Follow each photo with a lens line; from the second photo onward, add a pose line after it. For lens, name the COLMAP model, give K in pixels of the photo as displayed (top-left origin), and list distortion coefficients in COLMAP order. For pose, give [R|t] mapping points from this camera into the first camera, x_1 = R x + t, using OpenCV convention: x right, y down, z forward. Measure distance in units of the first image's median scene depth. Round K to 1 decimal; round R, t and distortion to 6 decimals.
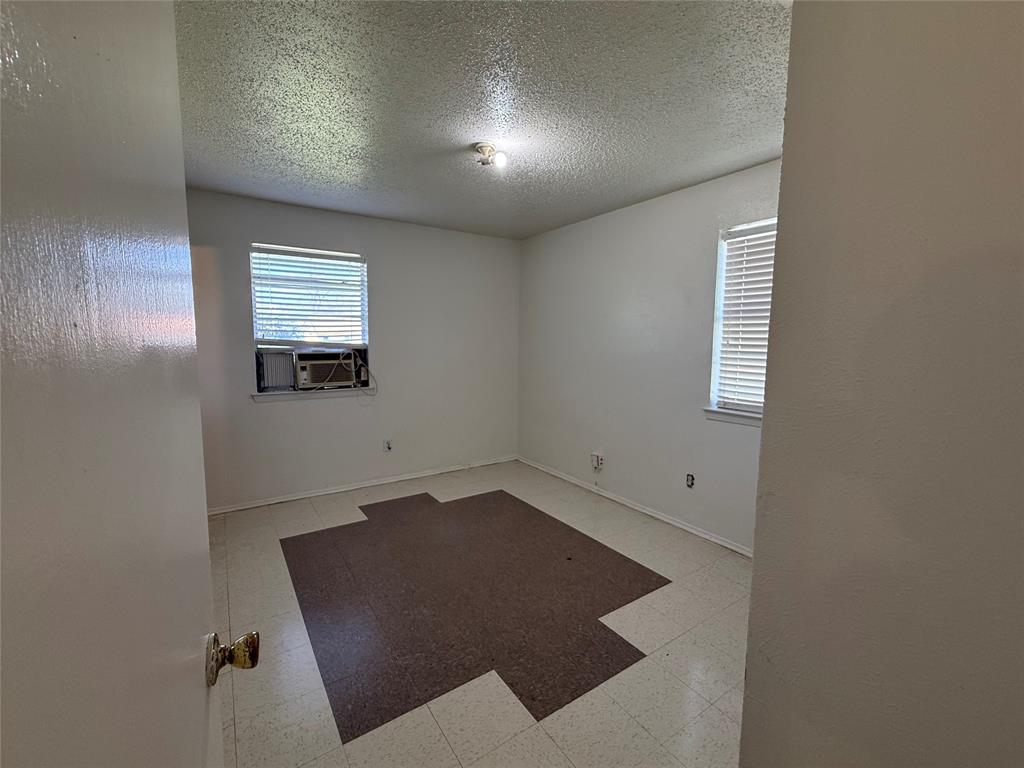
lens RADIAL K [[427.2, 0, 512.0], [0, 427.2, 384.0], [0, 0, 1]] dist [-0.002535, -0.000216]
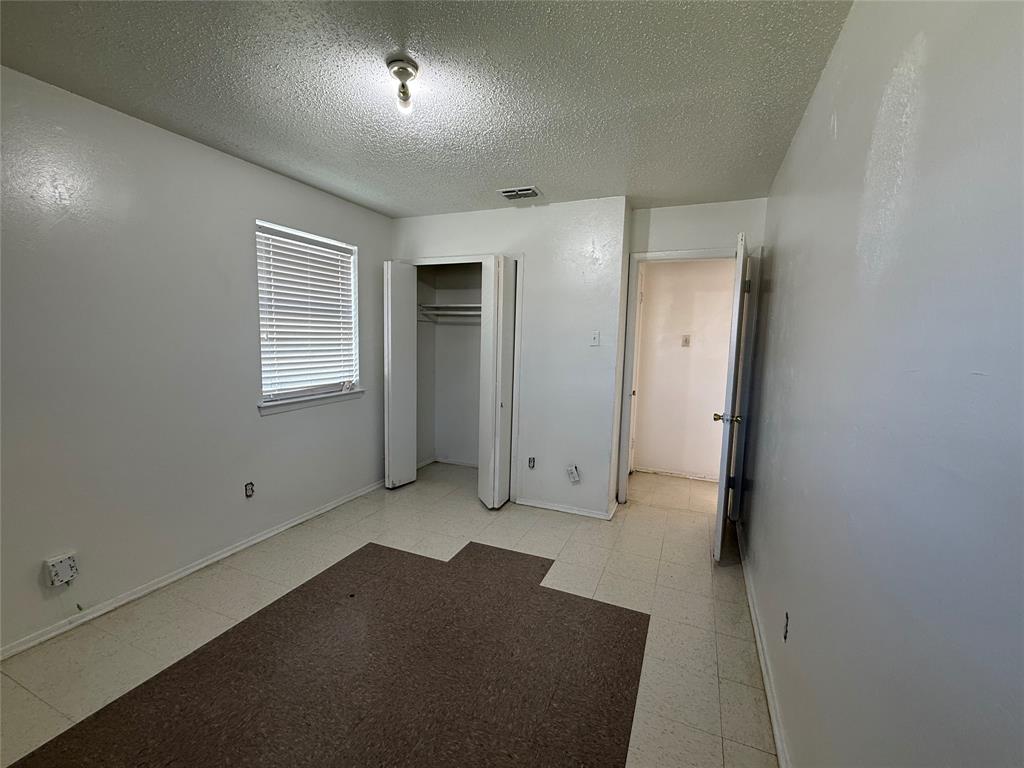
lens RADIAL K [[427.2, 0, 512.0], [0, 427.2, 384.0], [0, 0, 1]] dist [-0.002535, -0.000216]
pose [[-0.538532, -0.108310, 0.835615, -0.506942], [0.066336, 0.983176, 0.170189, -0.090935], [-0.839990, 0.147084, -0.522287, 0.808500]]
